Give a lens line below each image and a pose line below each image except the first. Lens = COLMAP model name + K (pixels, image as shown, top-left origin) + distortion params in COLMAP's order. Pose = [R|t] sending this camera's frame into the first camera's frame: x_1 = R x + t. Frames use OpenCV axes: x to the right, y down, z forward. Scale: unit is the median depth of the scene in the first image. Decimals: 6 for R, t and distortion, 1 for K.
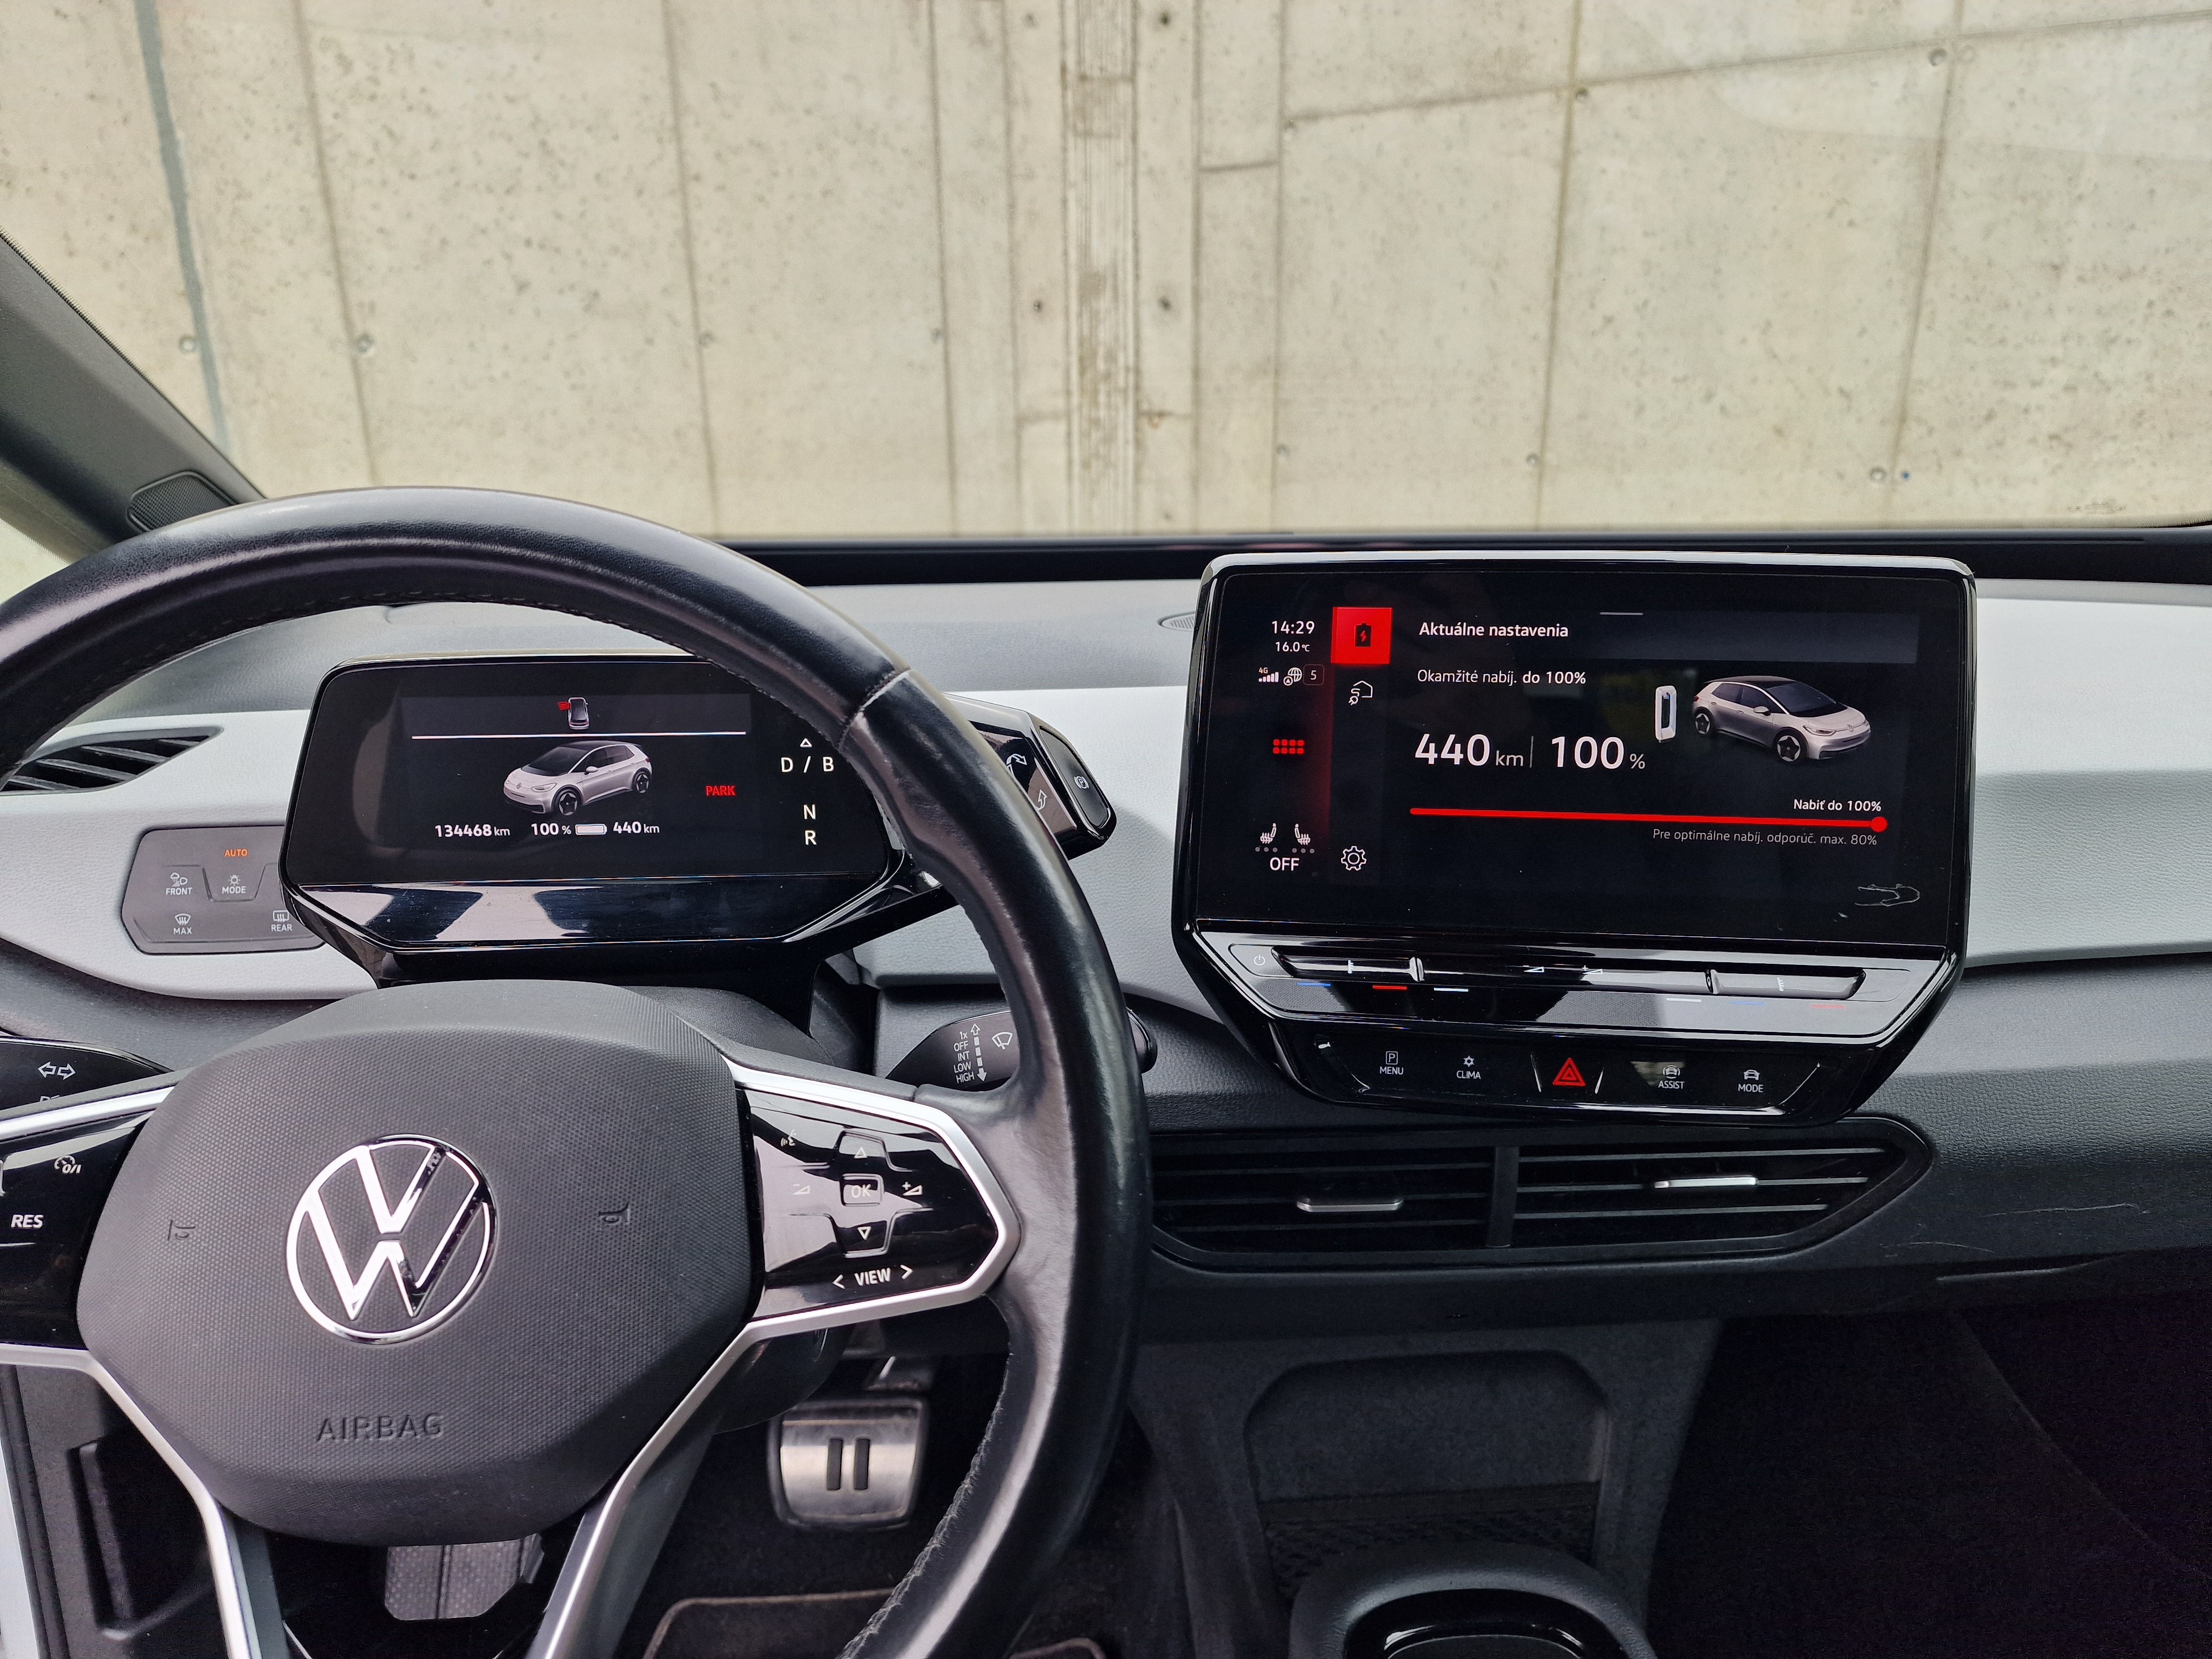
lens RADIAL K [[1503.9, 0, 1116.2], [0, 1503.9, 824.9], [0, 0, 1]] dist [0.059325, -0.062699]
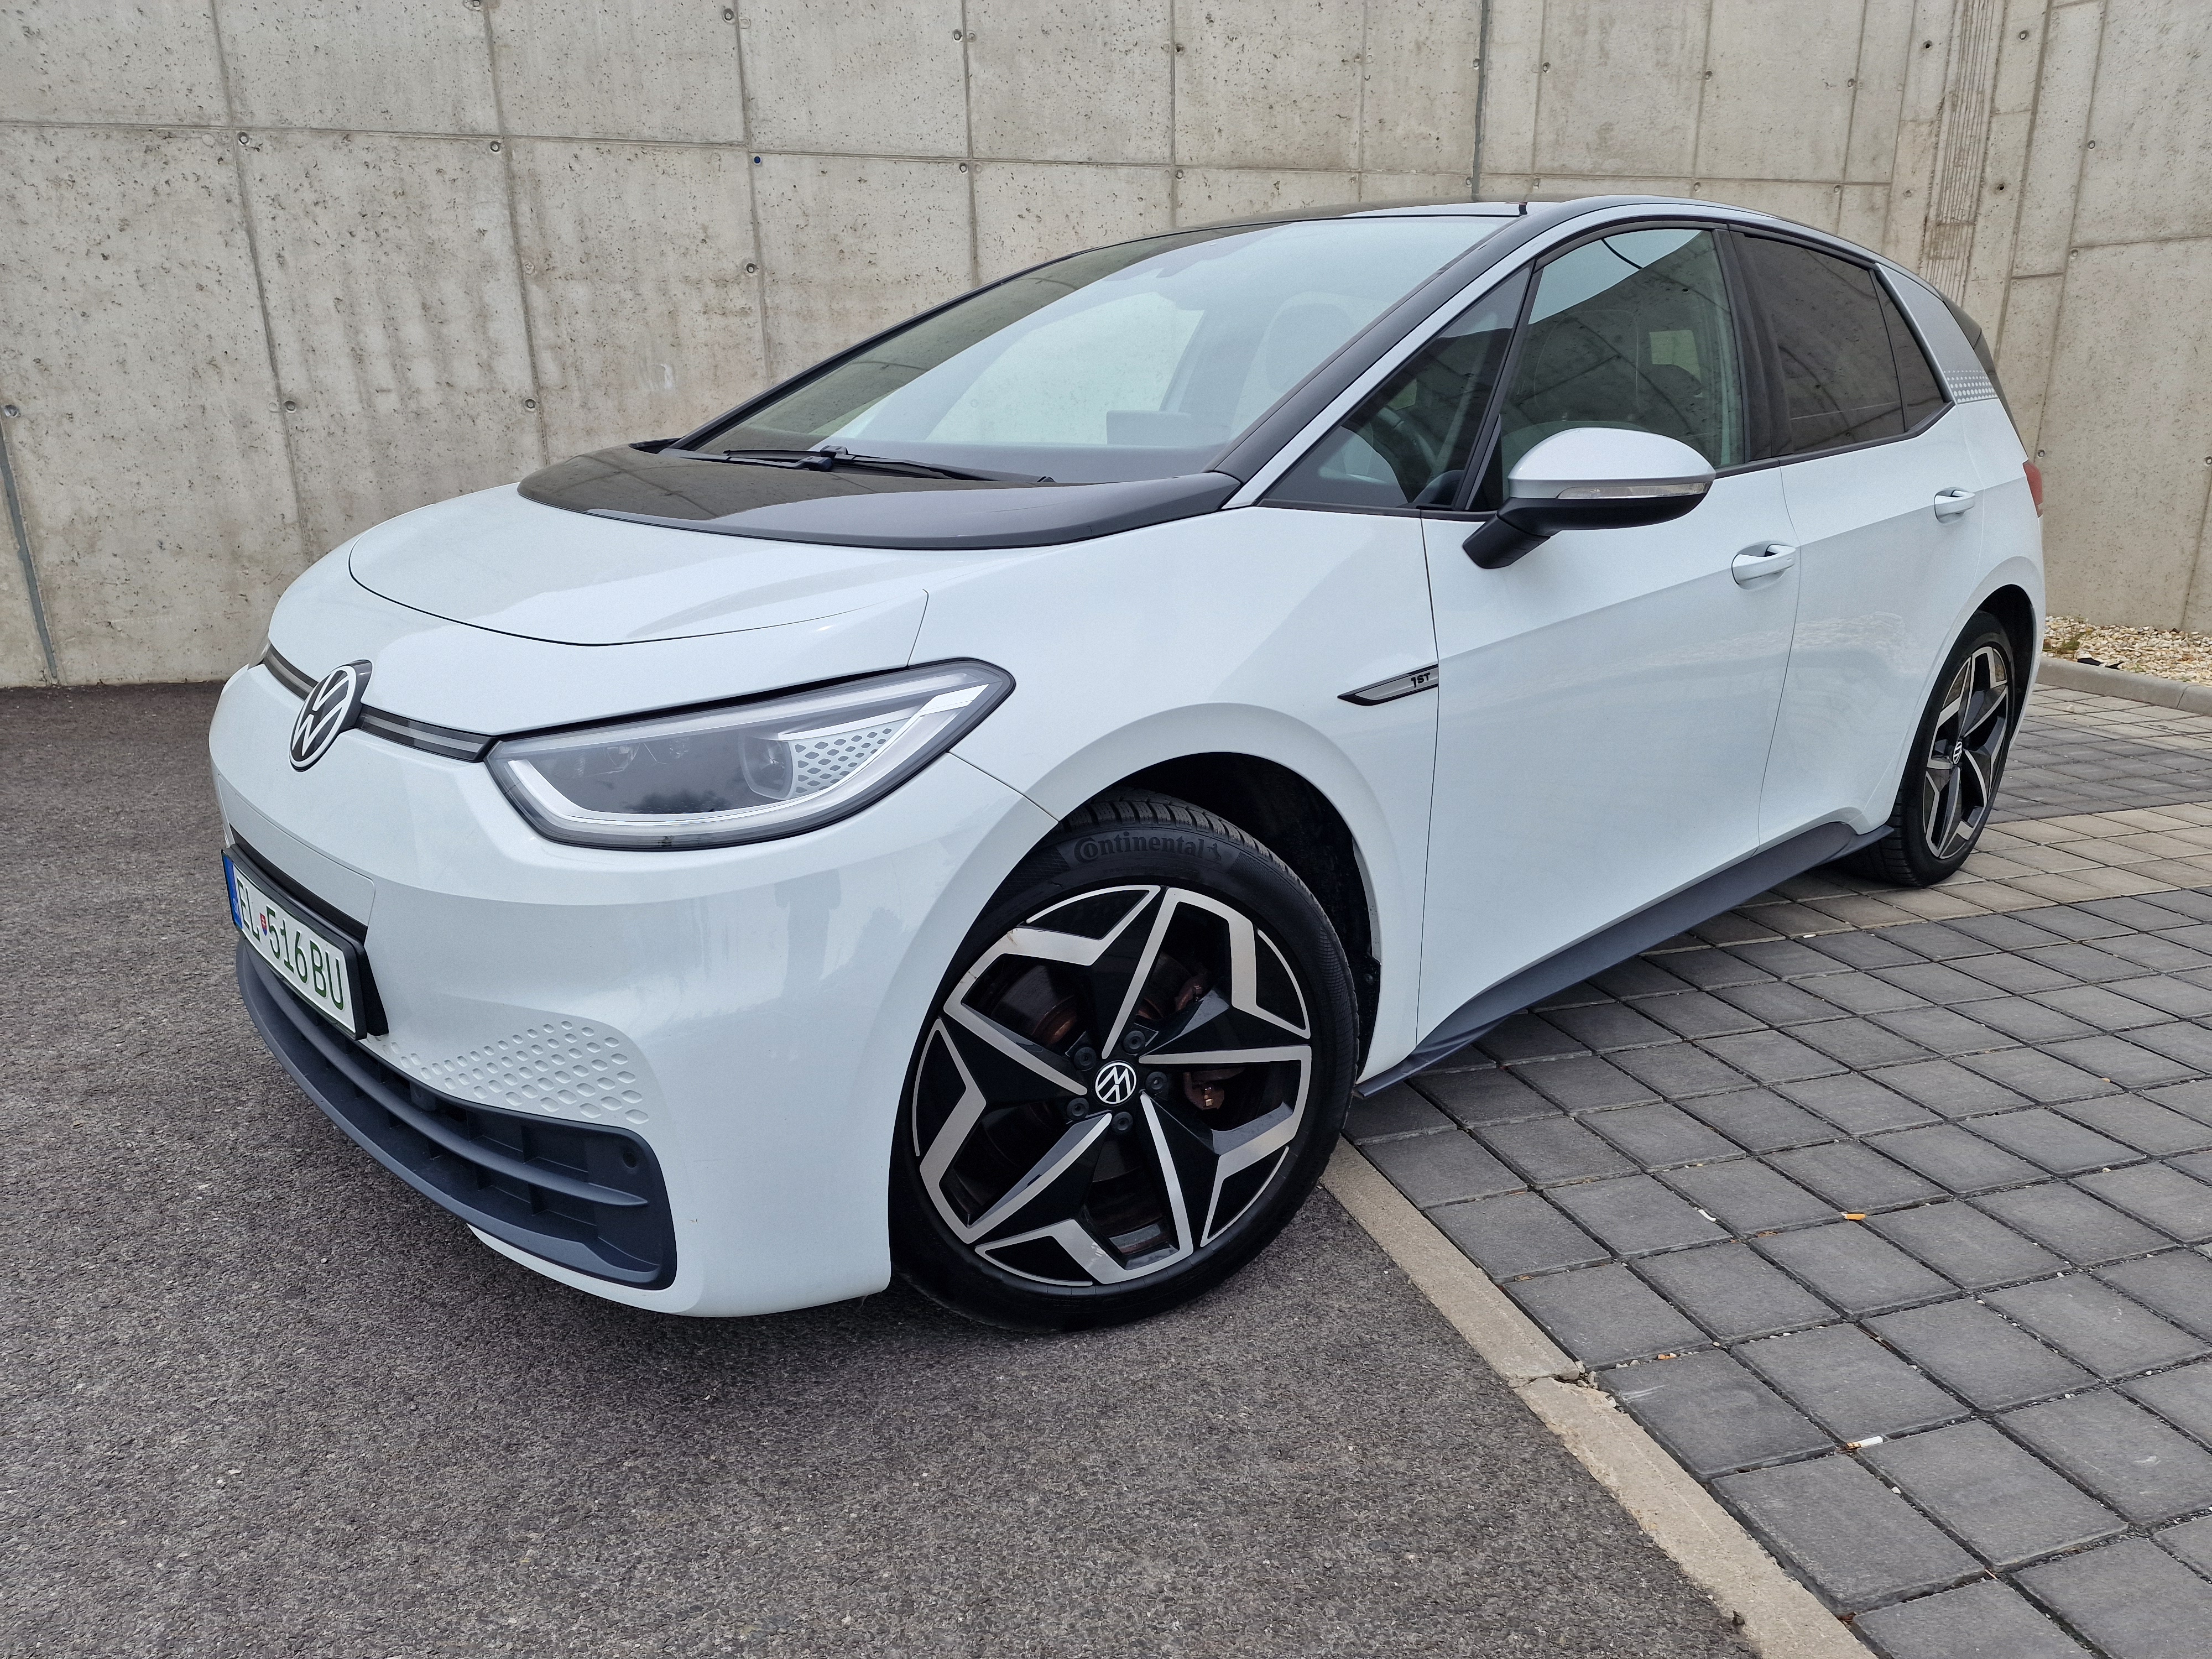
lens RADIAL K [[1477.5, 0, 1111.1], [0, 1477.5, 846.8], [0, 0, 1]] dist [0.082801, -0.076227]
pose [[0.854891, 0.154678, -0.495214, 0.164102], [-0.159411, 0.986661, 0.032988, 0.337878], [0.493710, 0.050742, 0.868145, -1.070276]]
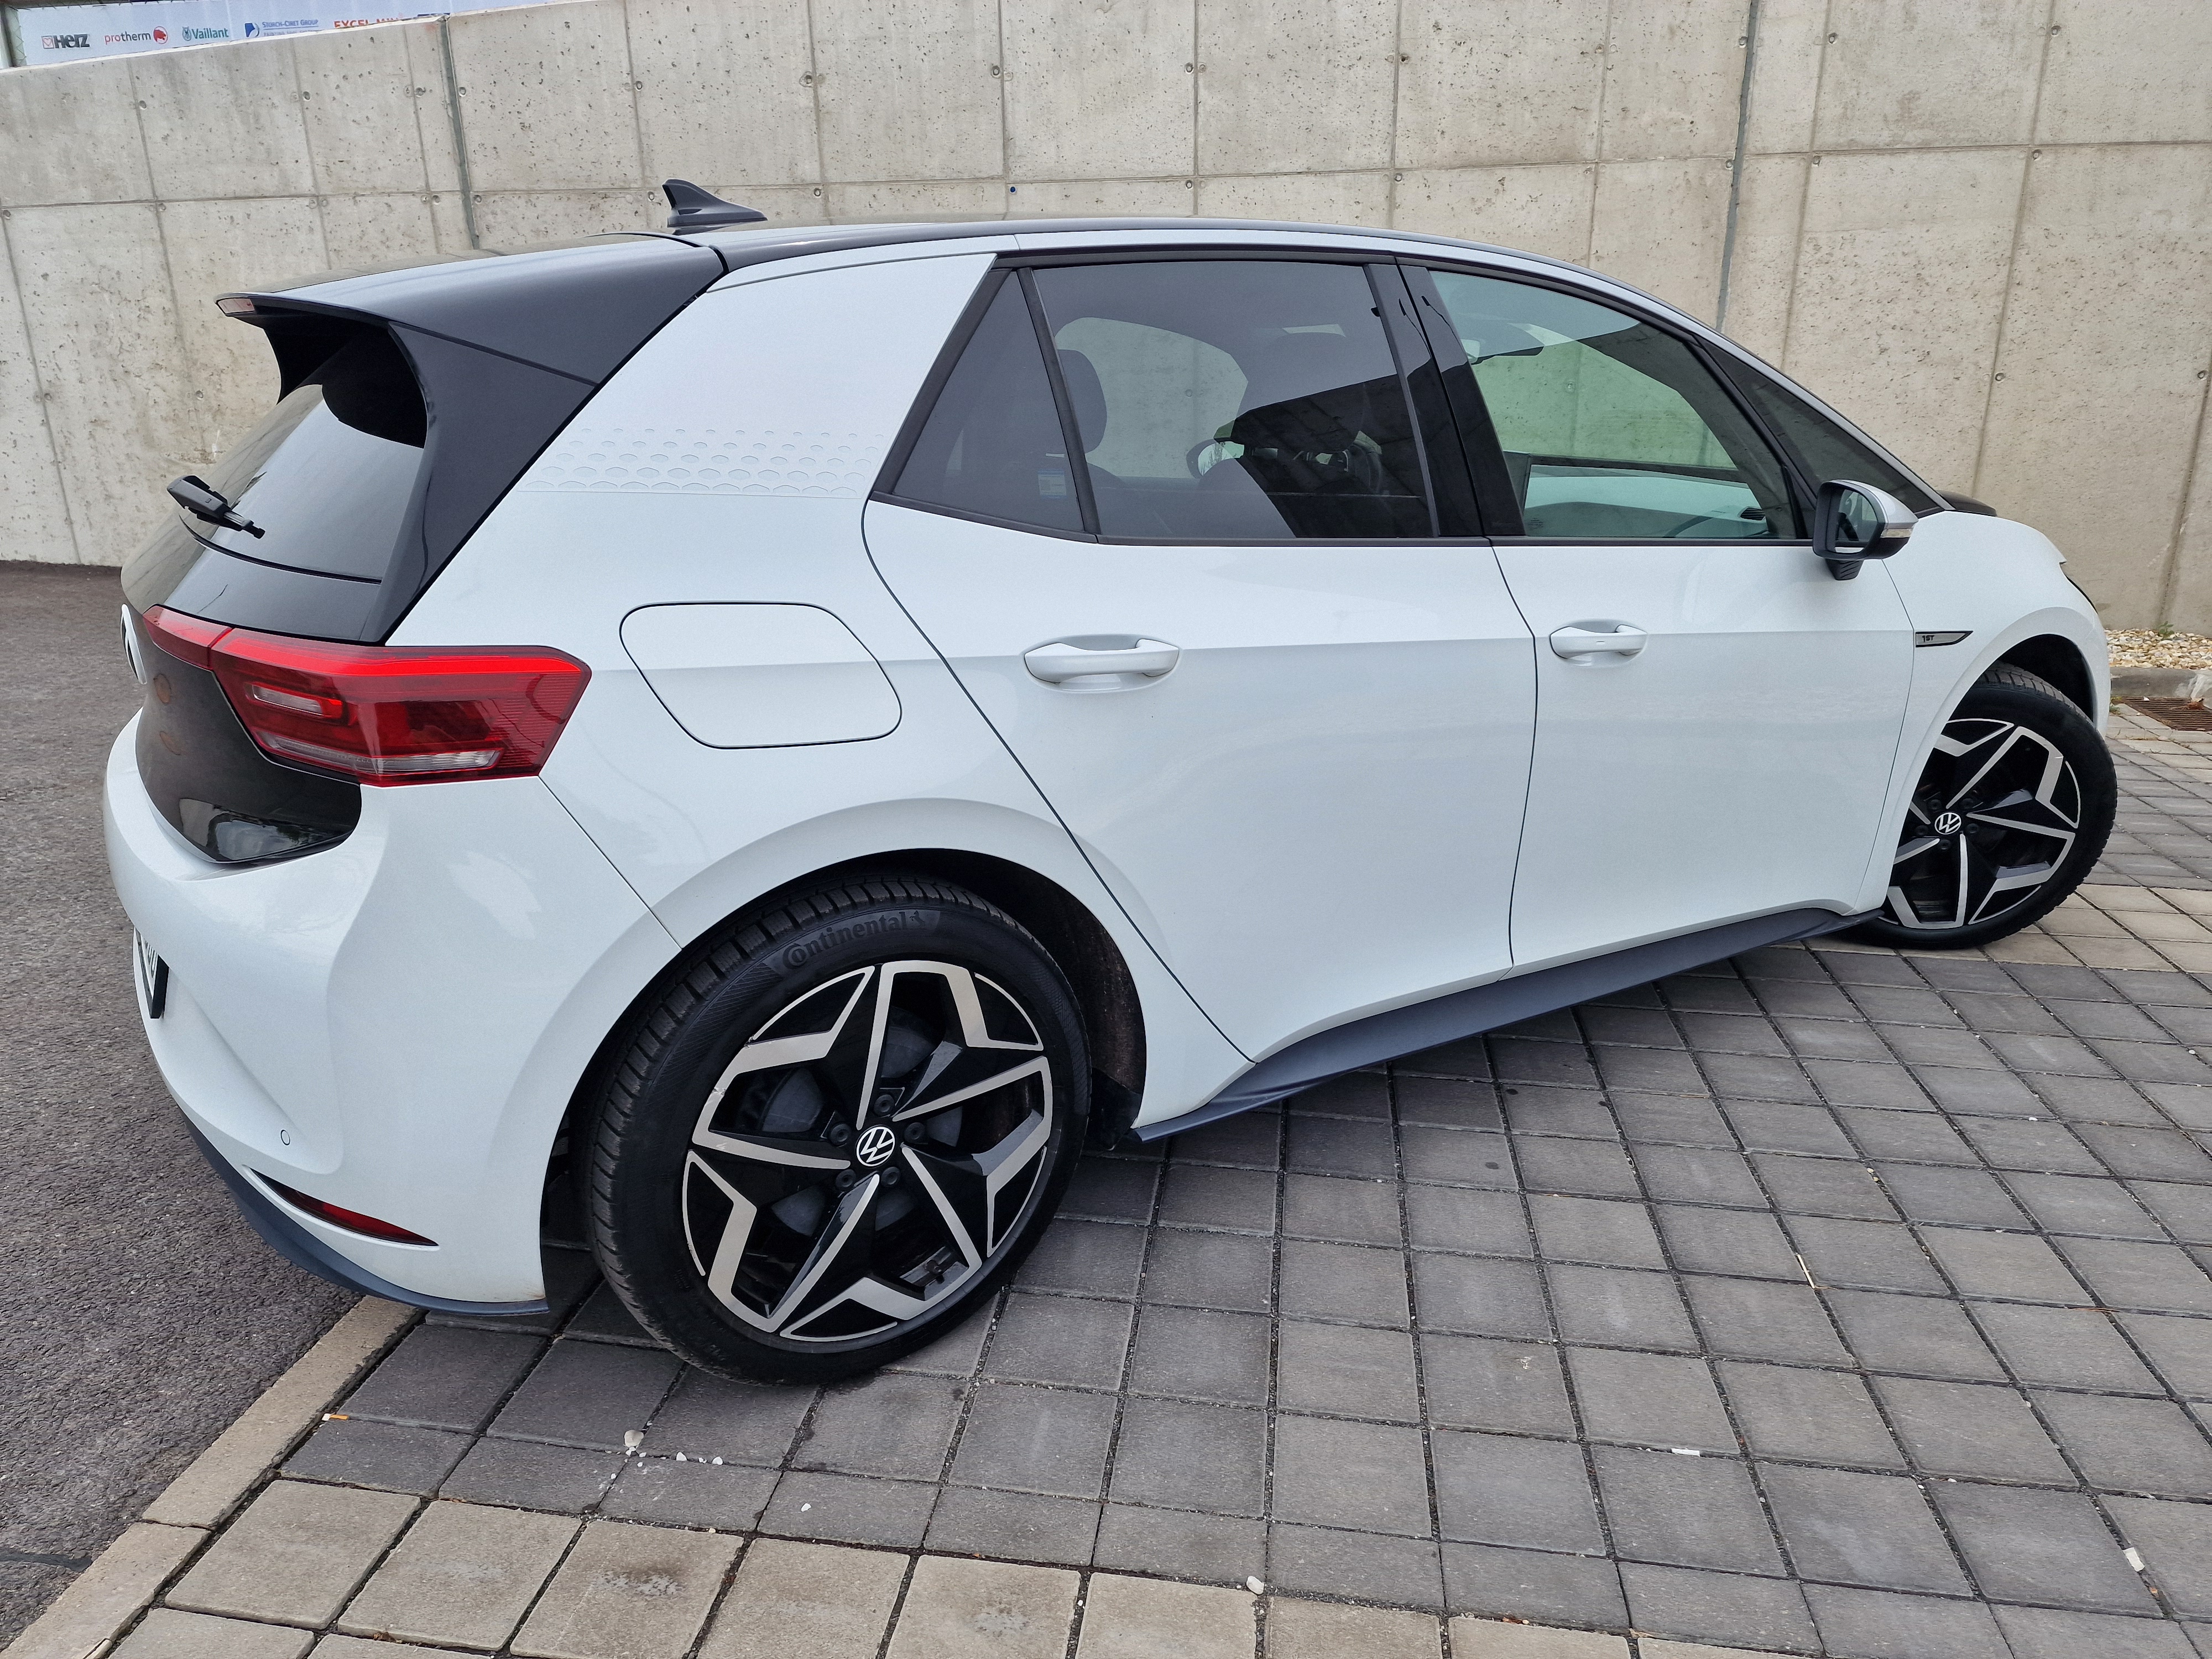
lens RADIAL K [[1475.6, 0, 1112.3], [0, 1475.6, 833.0], [0, 0, 1]] dist [0.086377, -0.079465]
pose [[0.534155, 0.266153, -0.802397, 0.768626], [-0.257639, 0.955247, 0.145343, 0.197871], [0.805172, 0.129093, 0.578821, -0.791761]]
